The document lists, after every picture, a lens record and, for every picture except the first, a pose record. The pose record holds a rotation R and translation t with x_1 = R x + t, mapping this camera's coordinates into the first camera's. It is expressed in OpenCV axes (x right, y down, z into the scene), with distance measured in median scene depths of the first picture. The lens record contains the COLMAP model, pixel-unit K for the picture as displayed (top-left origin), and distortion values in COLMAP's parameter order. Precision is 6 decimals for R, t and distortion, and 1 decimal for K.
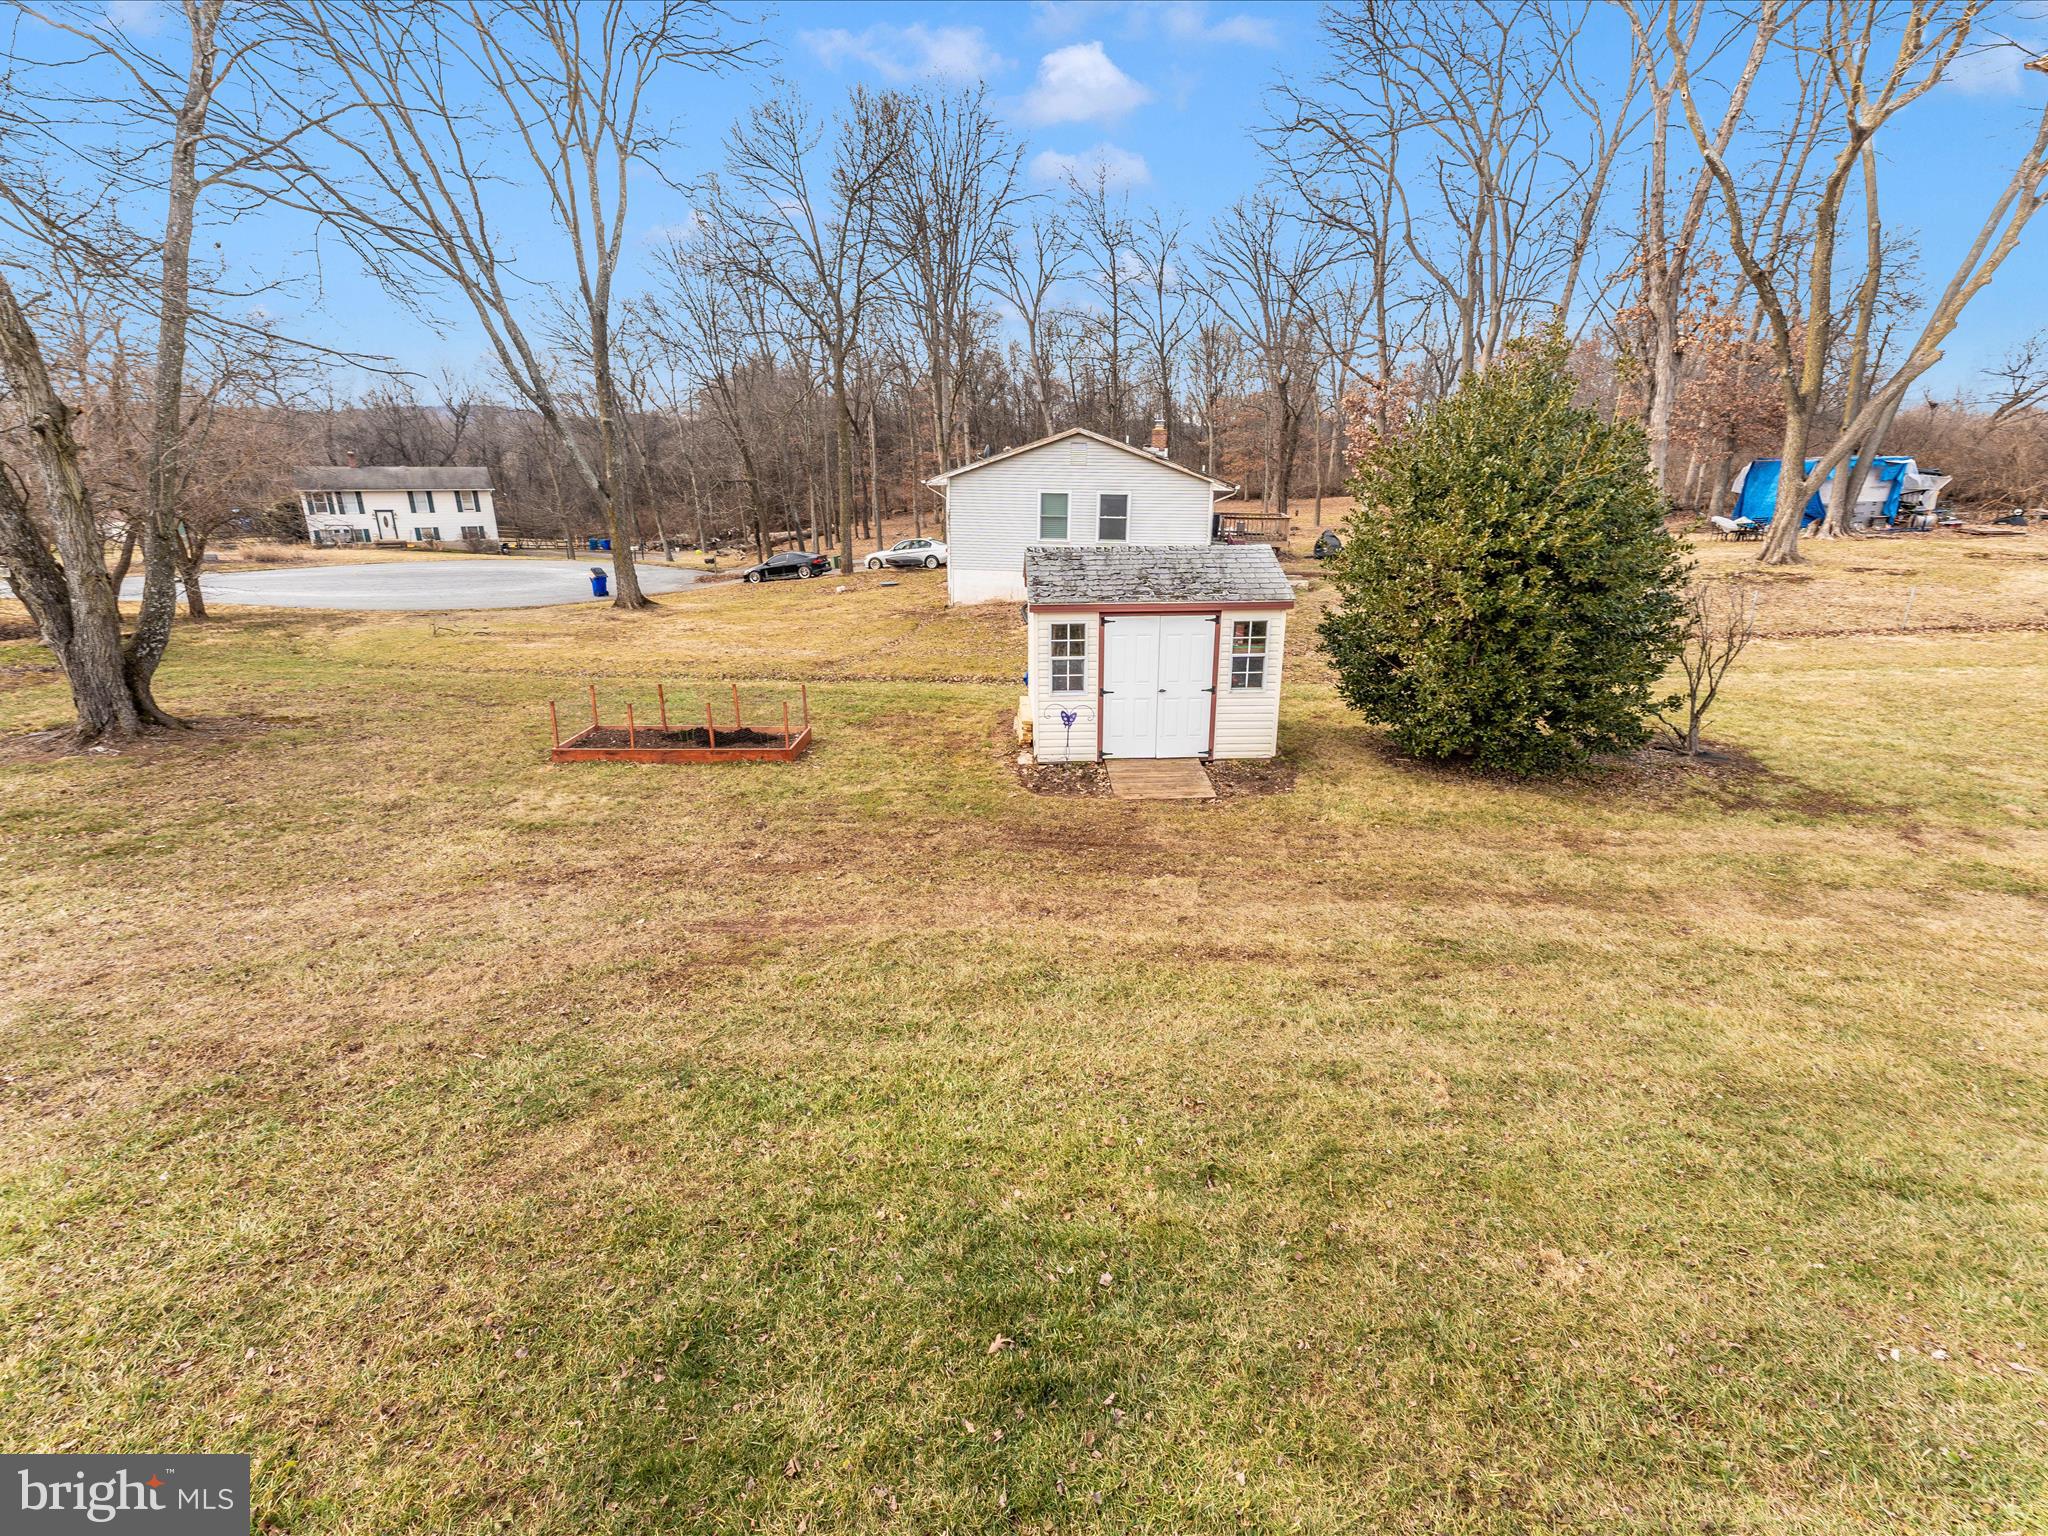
lens RADIAL K [[901.7, 0, 1020.1], [0, 901.7, 778.2], [0, 0, 1]] dist [0.002958, 0.000573]
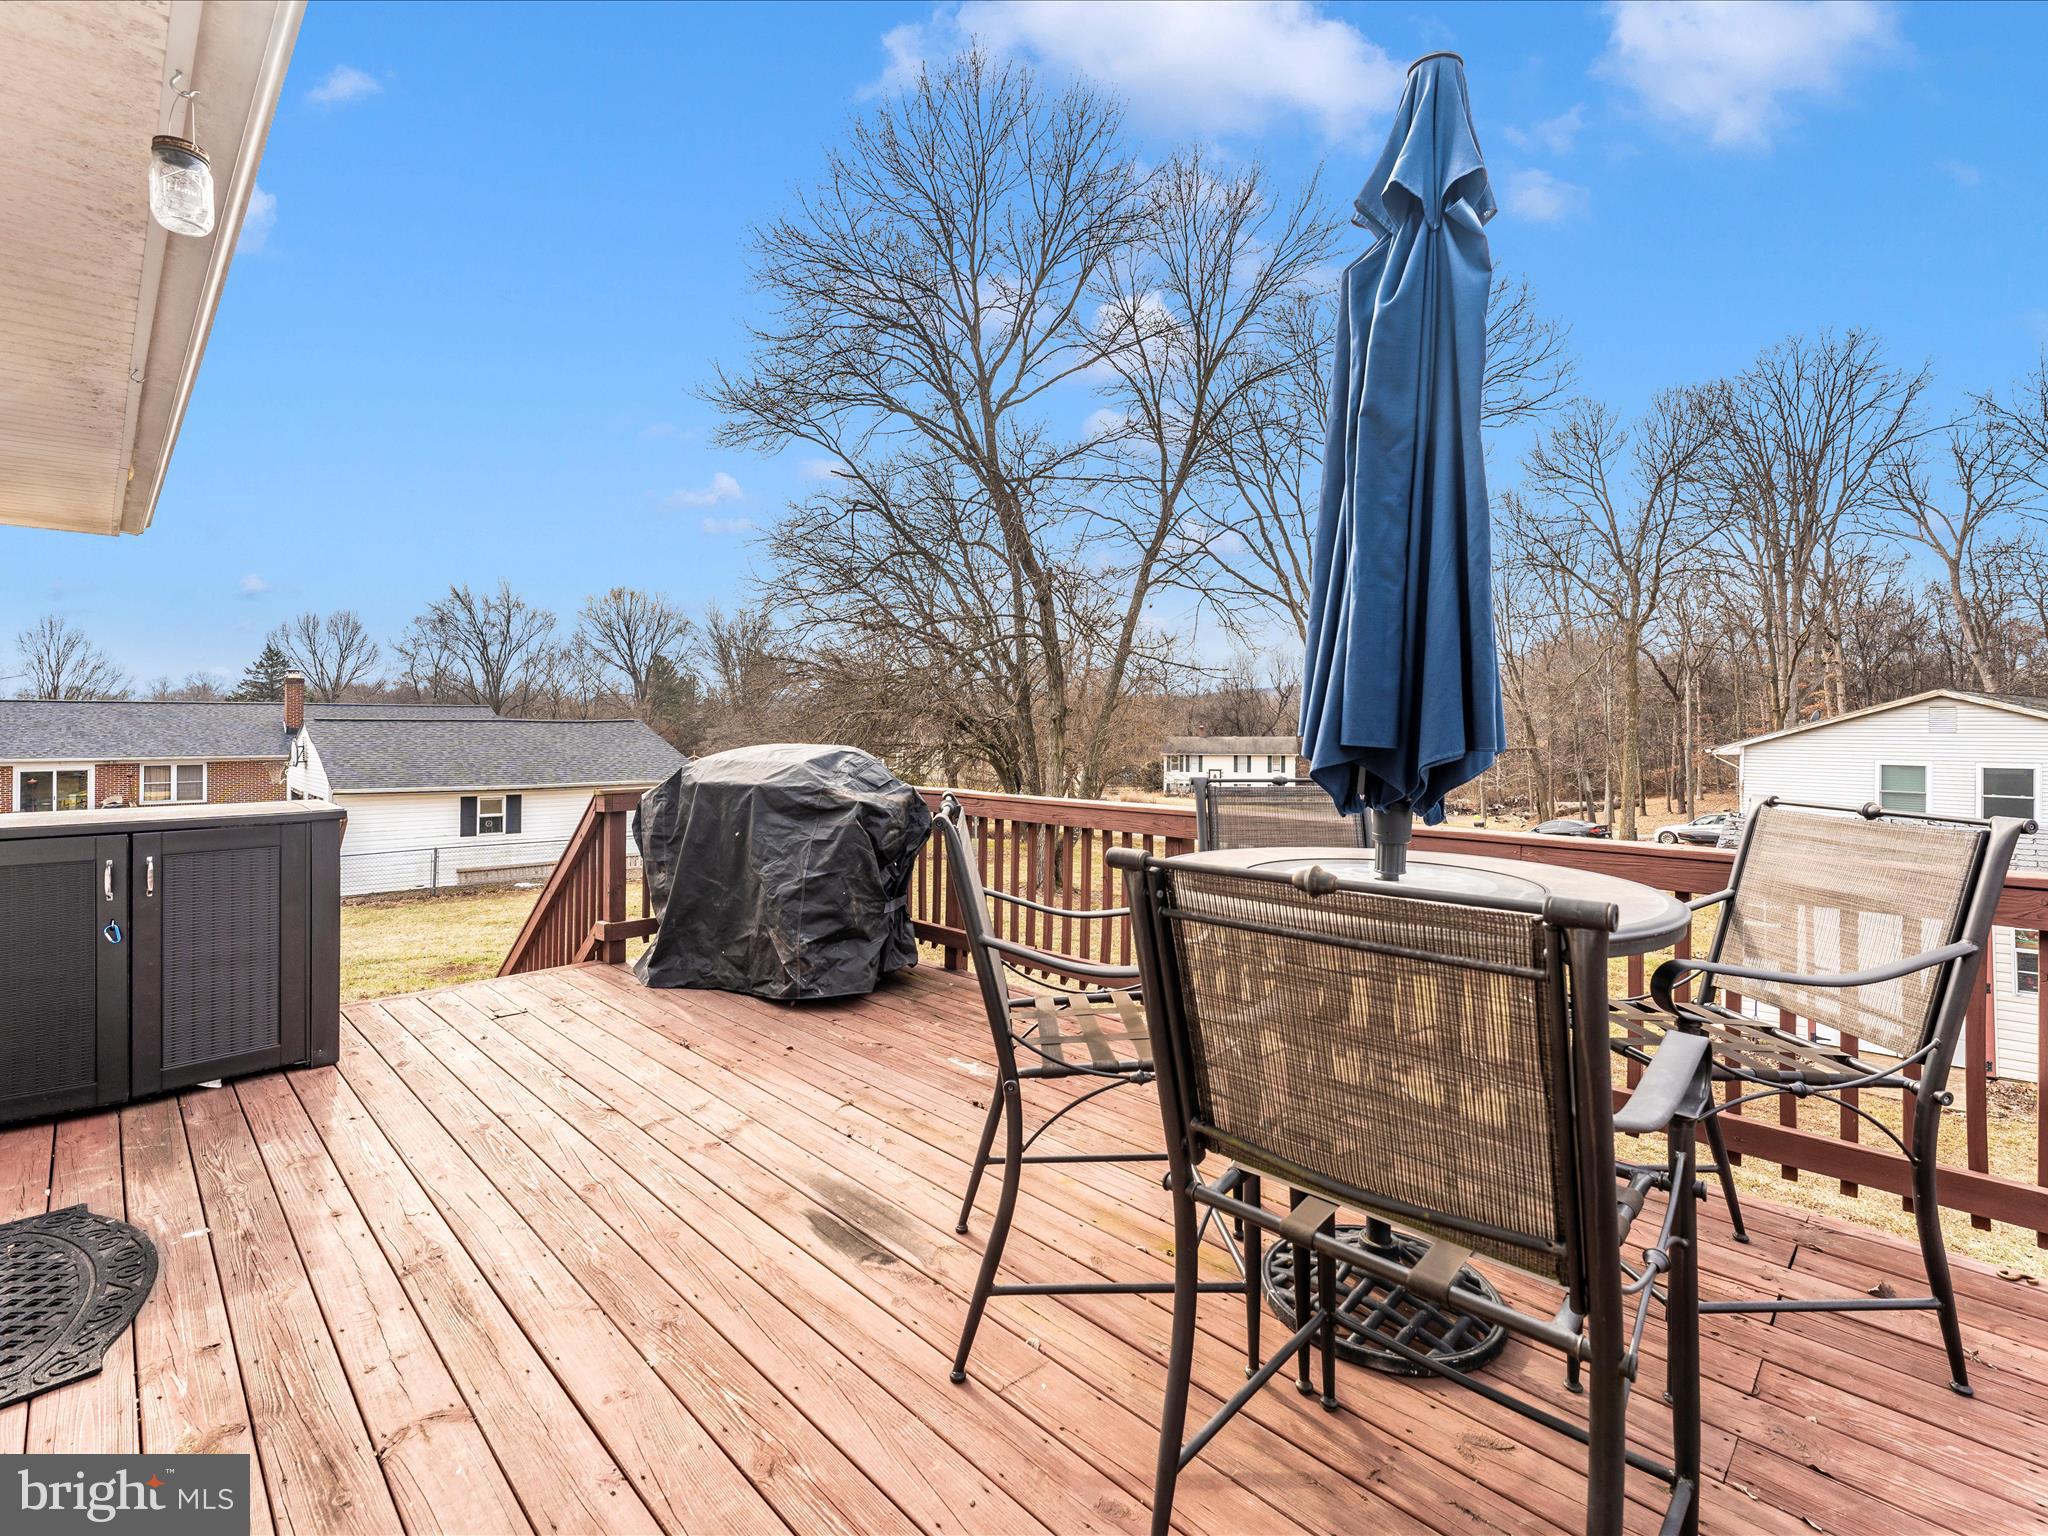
lens RADIAL K [[919.2, 0, 1038.5], [0, 919.2, 752.7], [0, 0, 1]] dist [-0.001698, -0.000328]
pose [[0.706483, 0.009846, -0.707662, 0.089275], [-0.227574, 0.949960, -0.213977, 0.034567], [0.670143, 0.312216, 0.673371, -0.103965]]
